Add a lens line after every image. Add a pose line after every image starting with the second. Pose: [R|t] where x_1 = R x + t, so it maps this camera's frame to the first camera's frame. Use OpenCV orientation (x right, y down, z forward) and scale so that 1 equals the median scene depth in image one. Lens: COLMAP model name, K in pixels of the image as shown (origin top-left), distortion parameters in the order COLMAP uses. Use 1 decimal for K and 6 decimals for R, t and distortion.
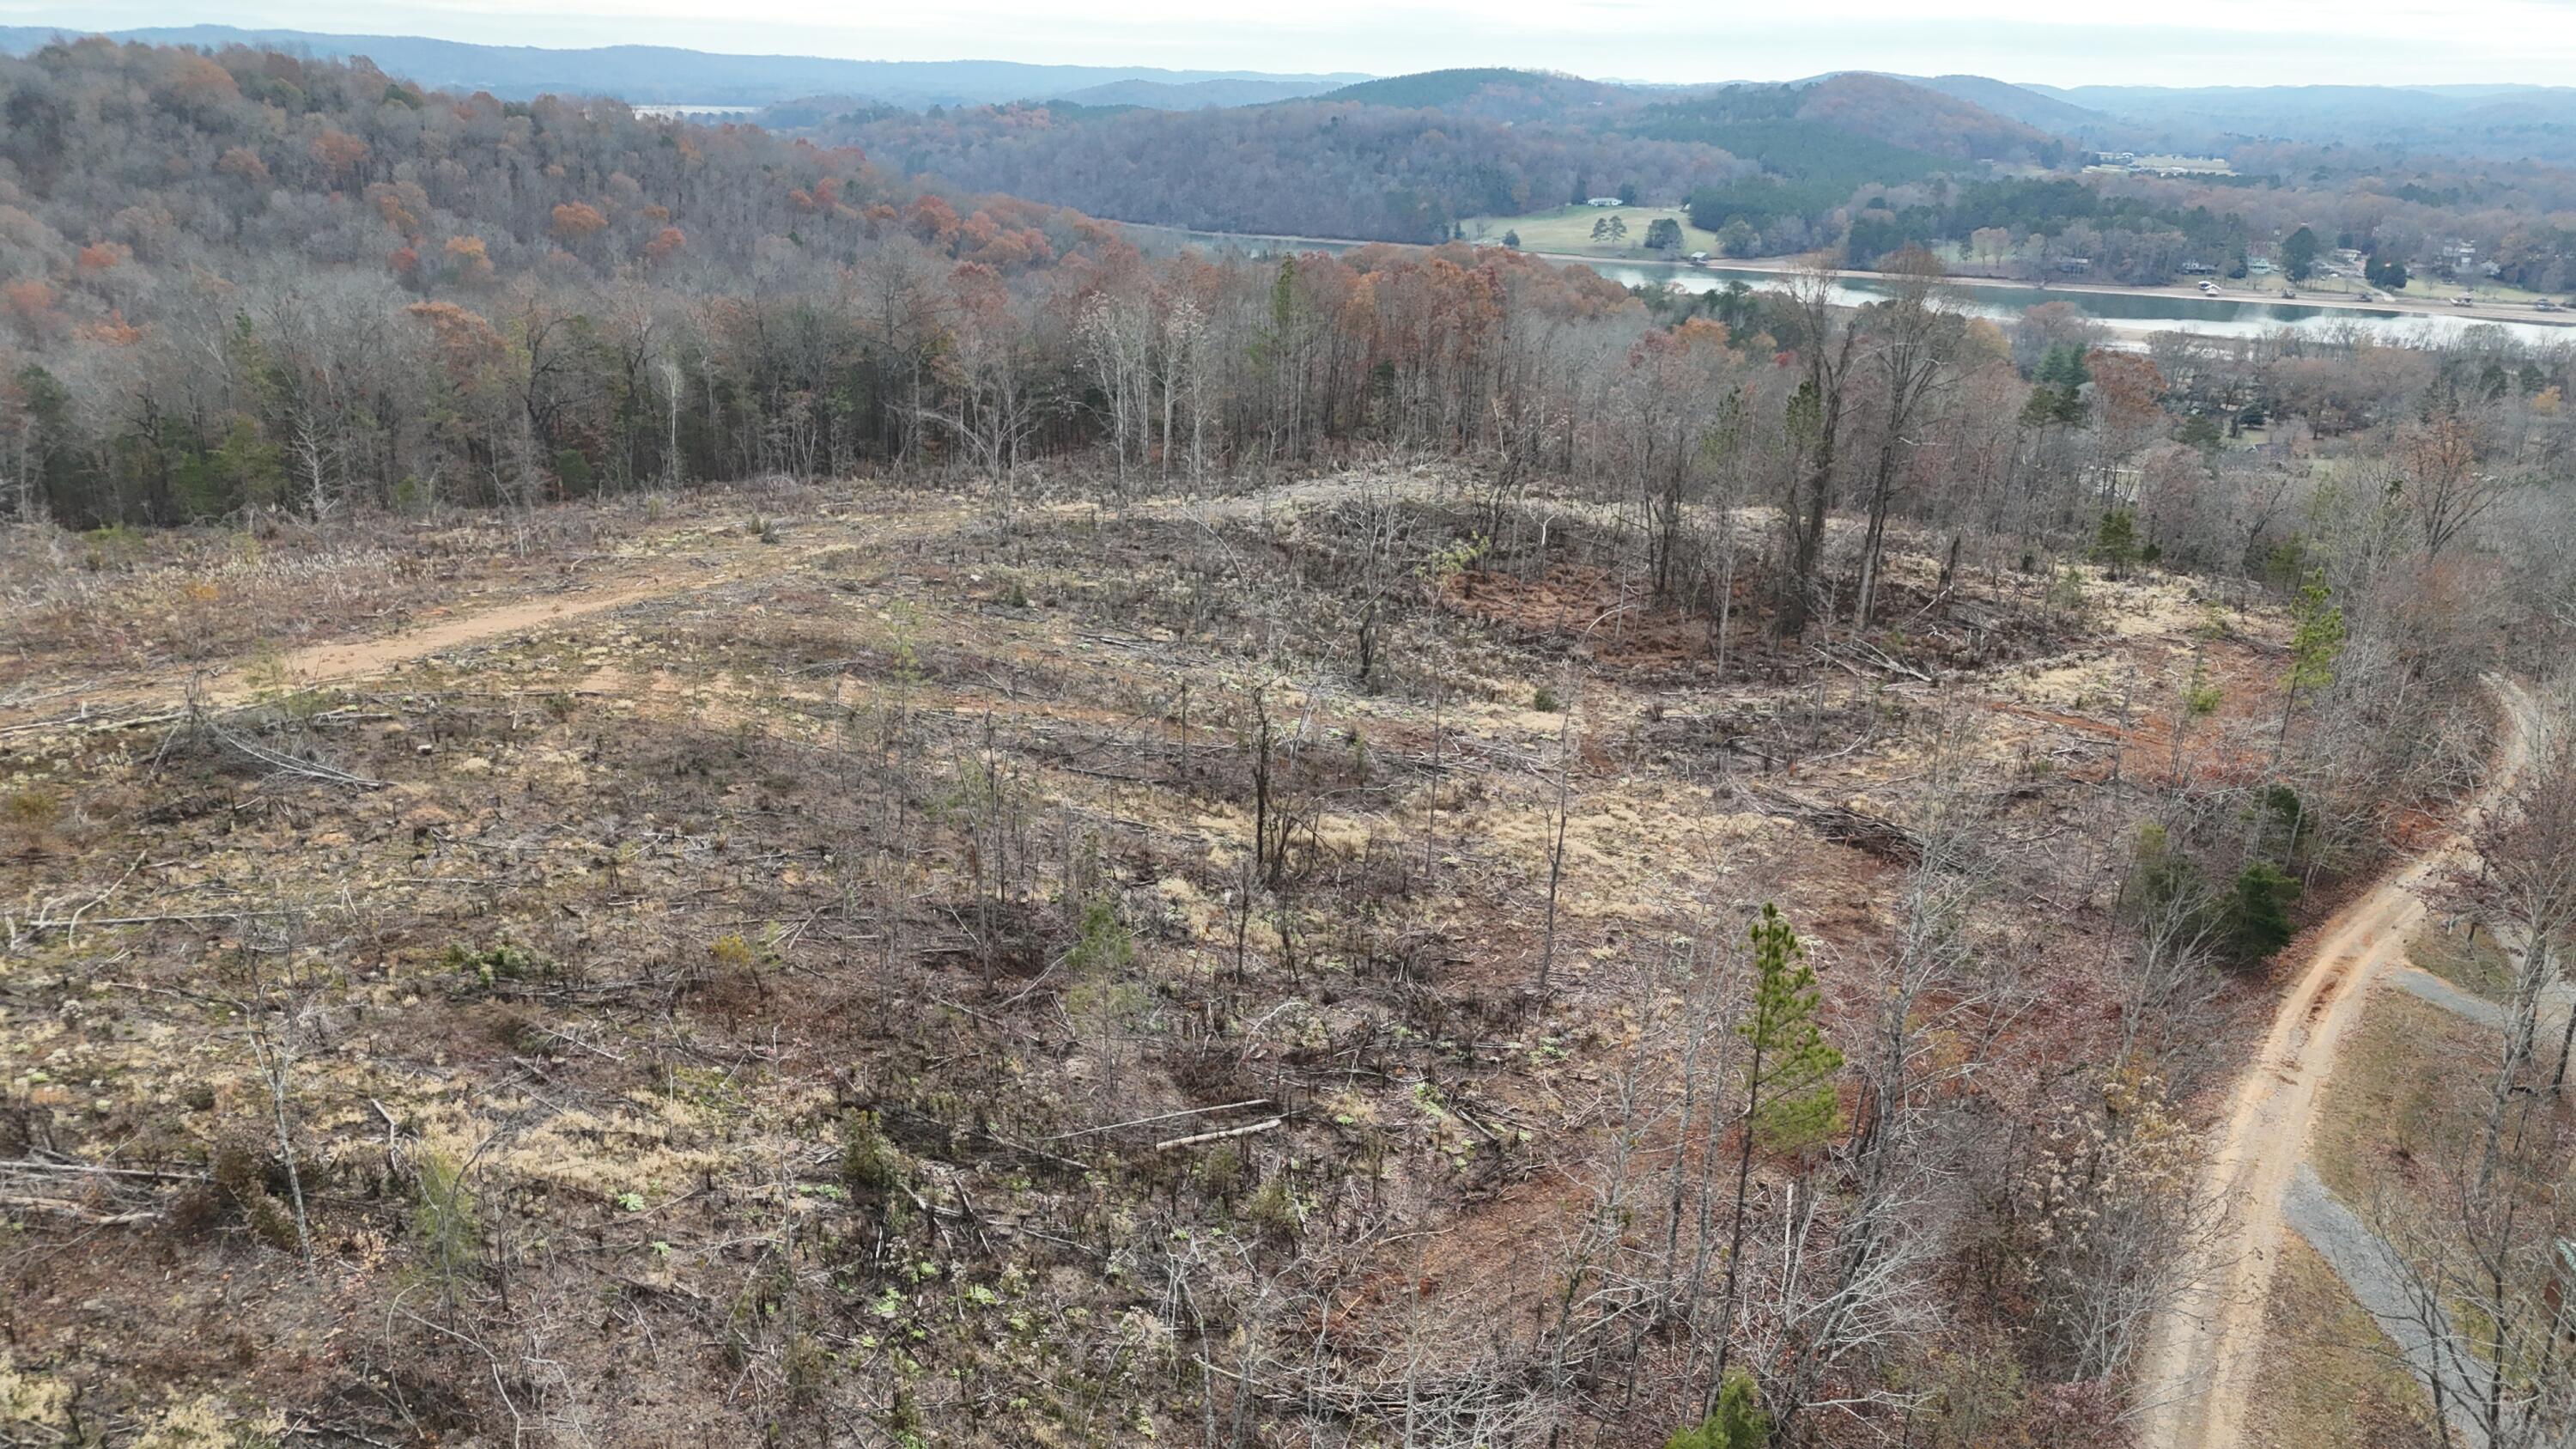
lens RADIAL K [[1874.3, 0, 1286.2], [0, 1874.3, 710.7], [0, 0, 1]] dist [0.086150, -0.084429]
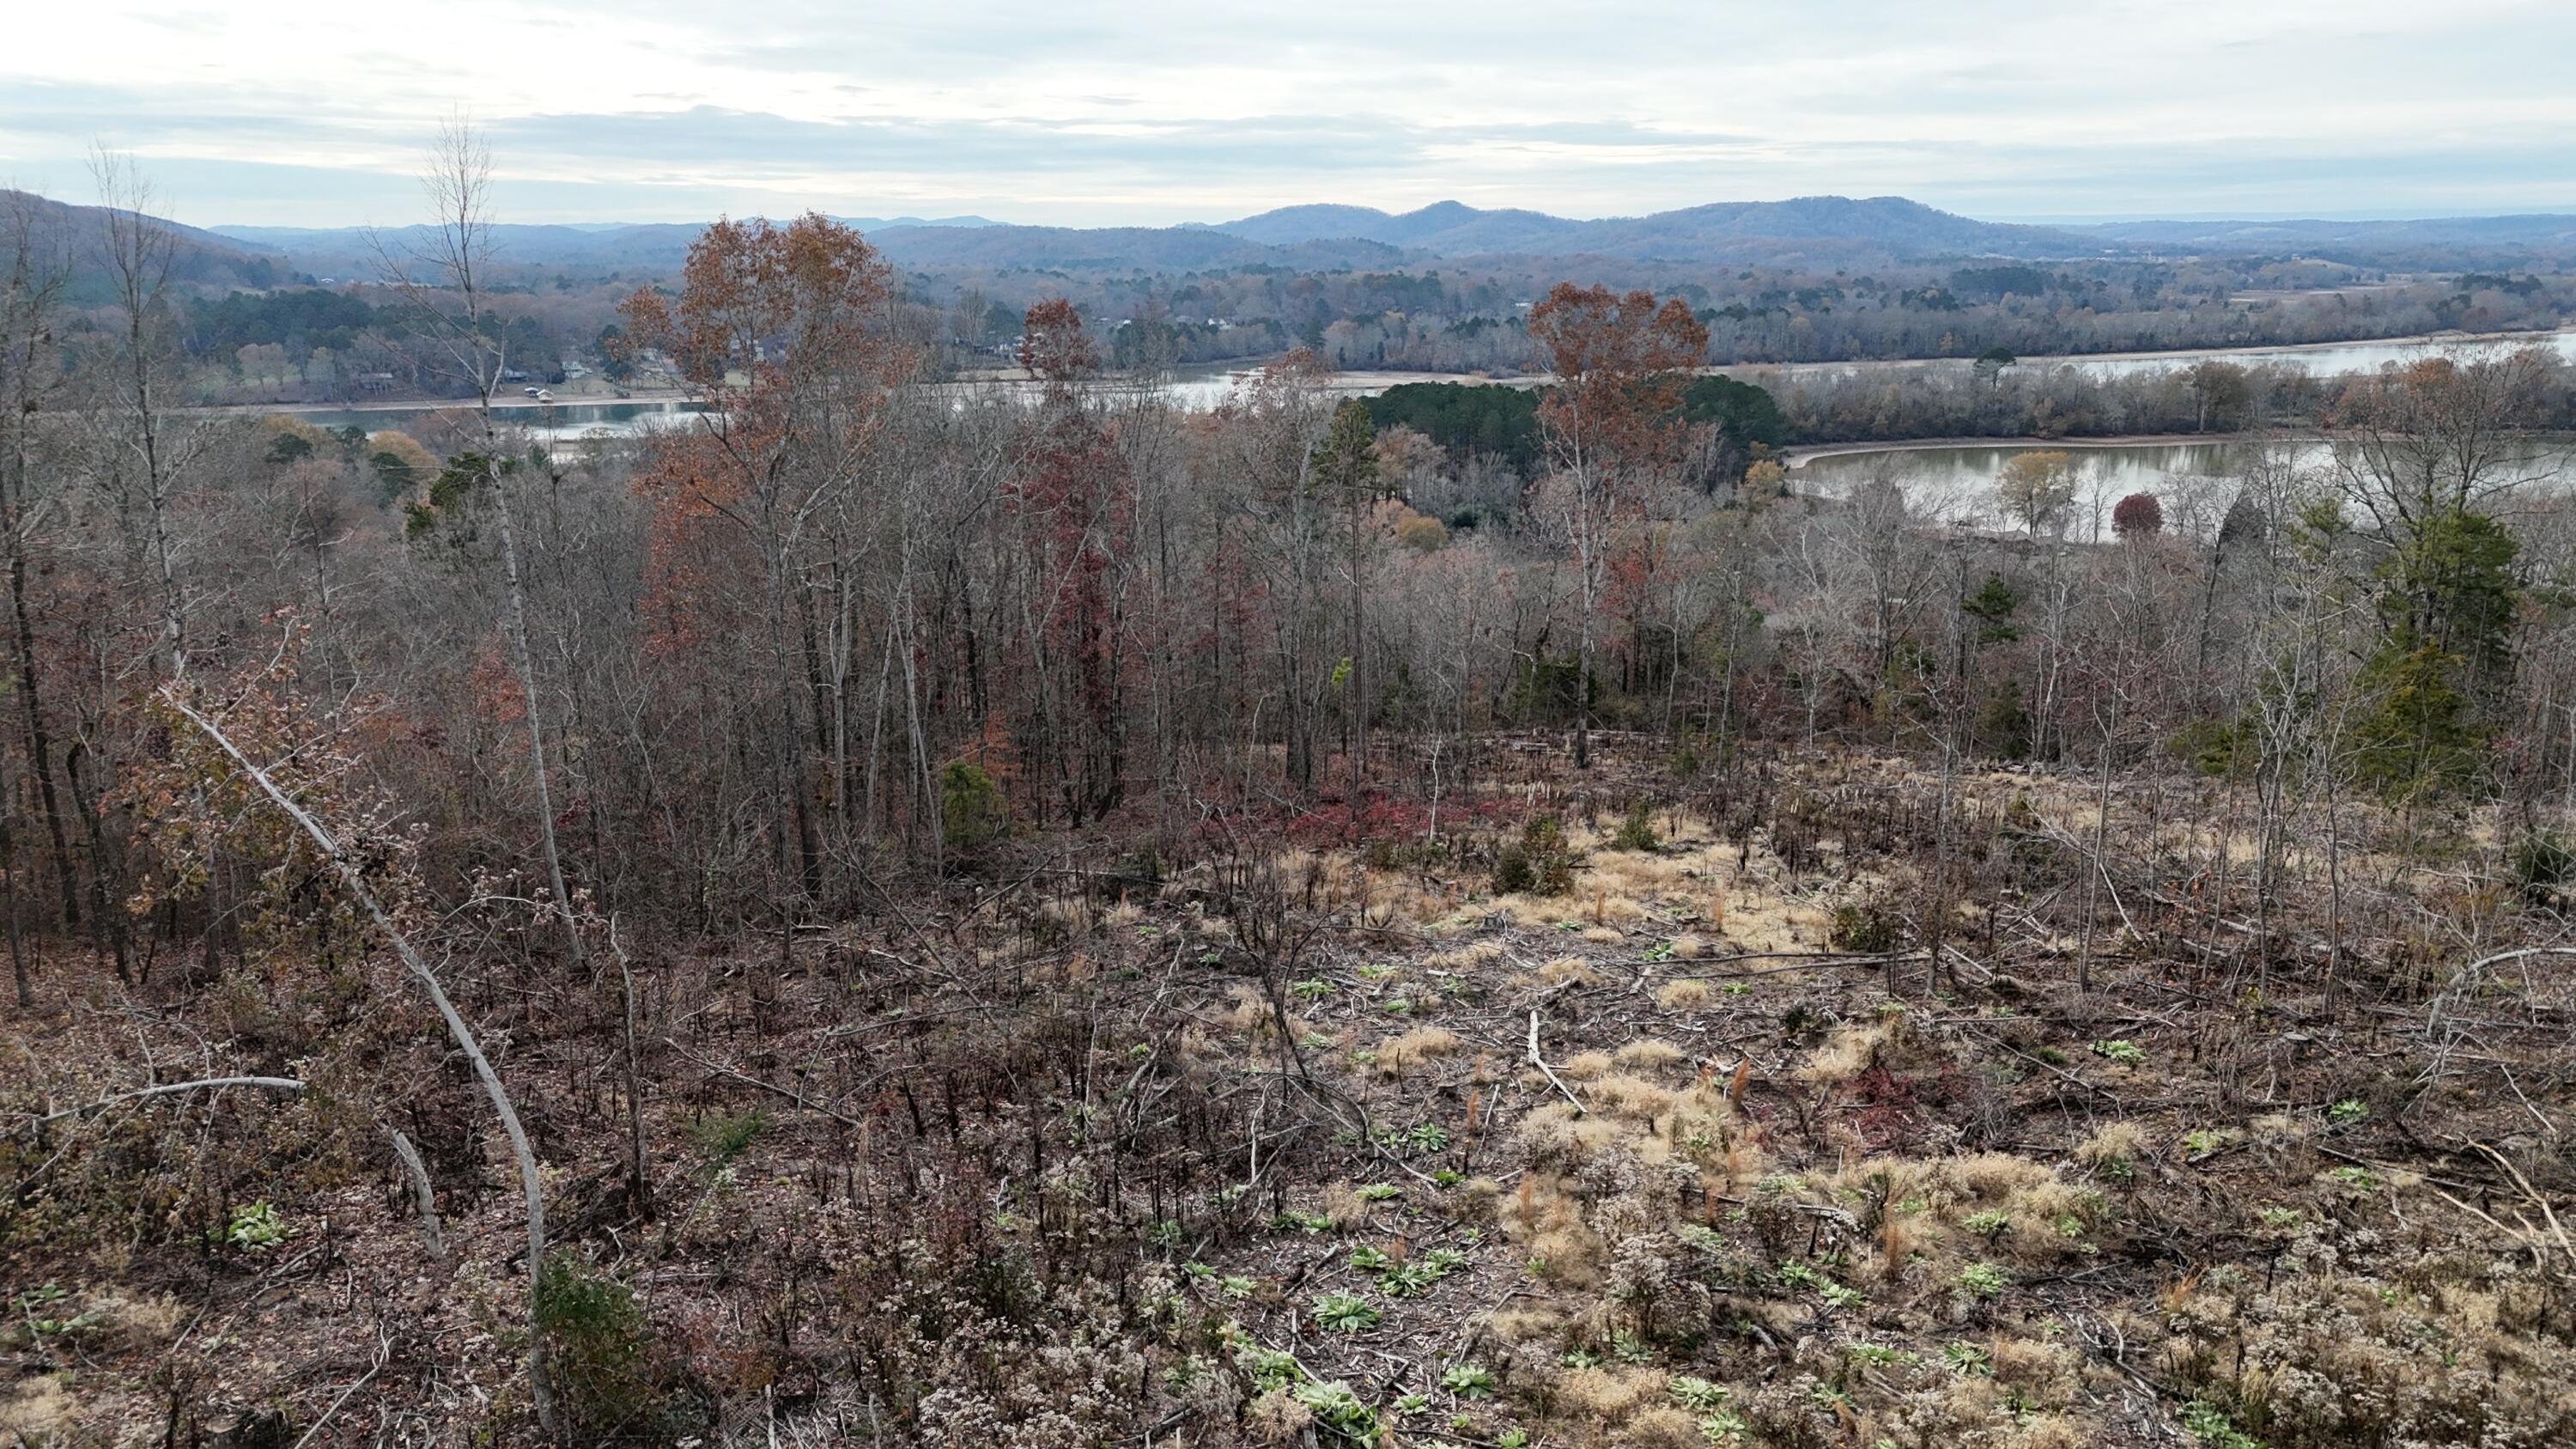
lens RADIAL K [[1874.3, 0, 1278.1], [0, 1874.3, 715.3], [0, 0, 1]] dist [0.086150, -0.084429]
pose [[0.640709, -0.212378, 0.737826, 0.011789], [0.261548, 0.963878, 0.050324, -0.027461], [-0.721861, 0.160734, 0.673113, 0.158077]]
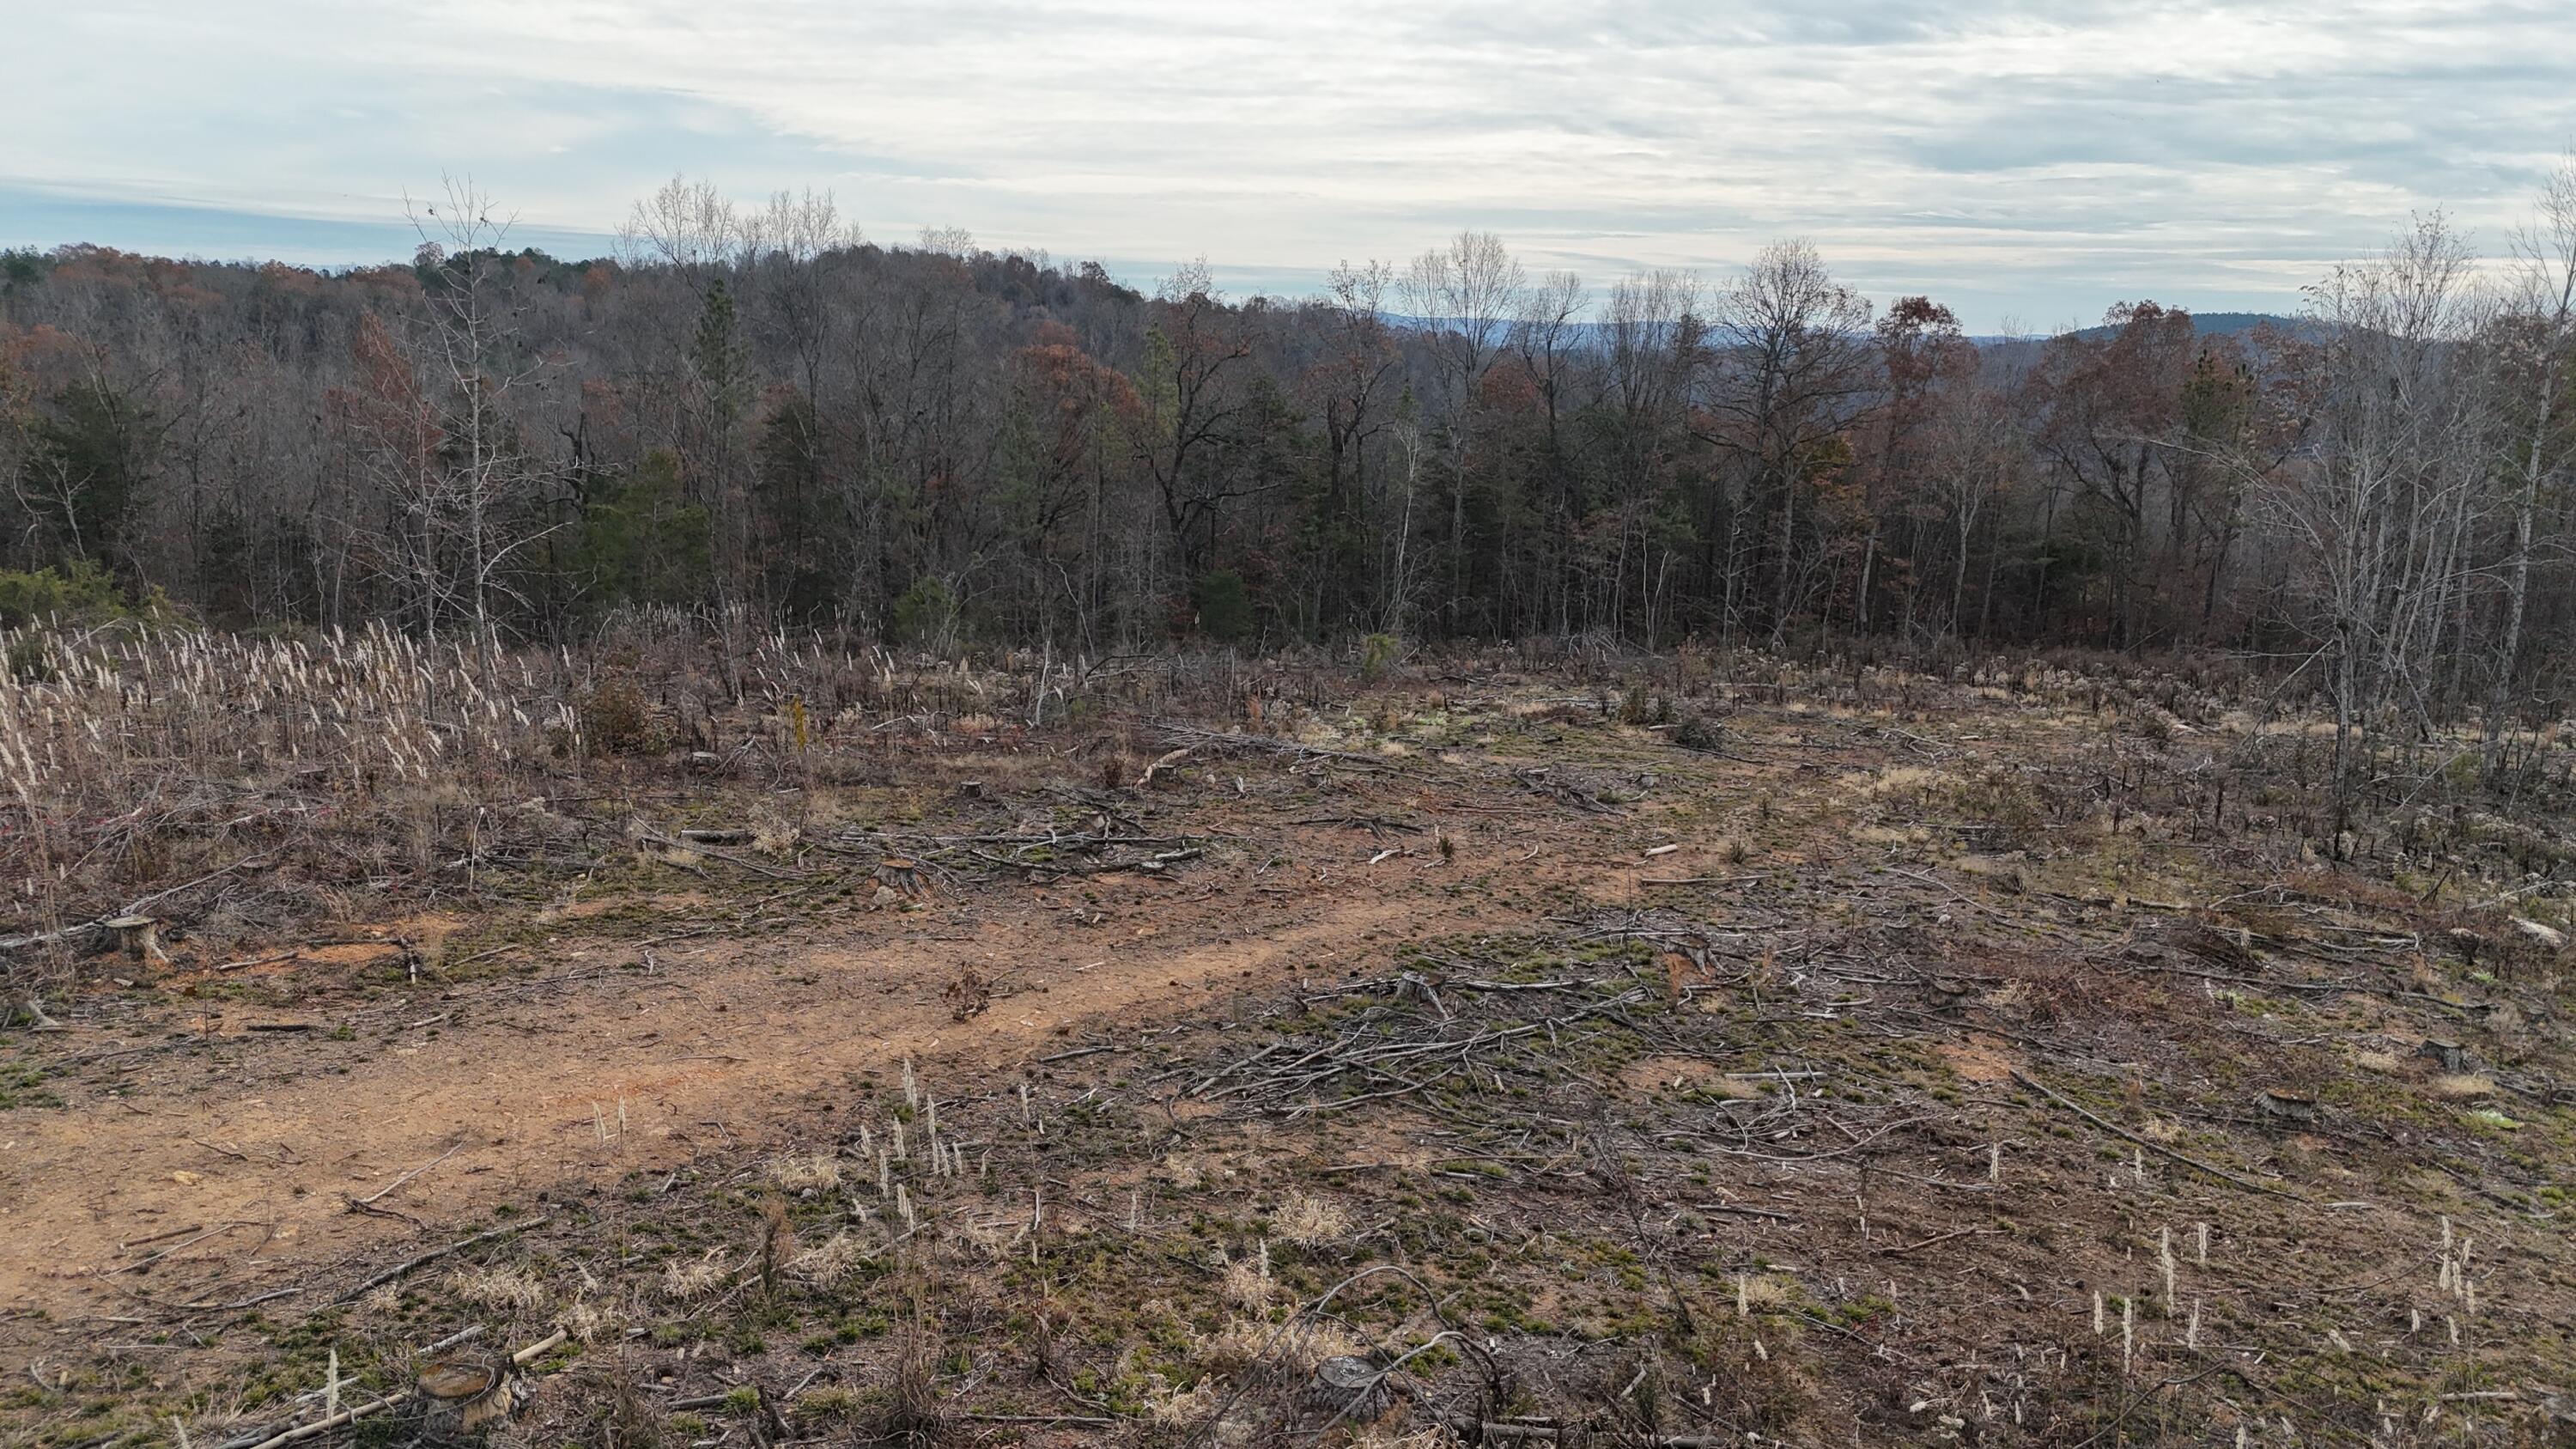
lens RADIAL K [[1874.3, 0, 1300.1], [0, 1874.3, 717.4], [0, 0, 1]] dist [0.086150, -0.084429]
pose [[0.945421, 0.054455, -0.321268, -0.028885], [-0.096579, 0.988464, -0.116668, -0.005864], [0.311208, 0.141328, 0.939774, 0.080843]]
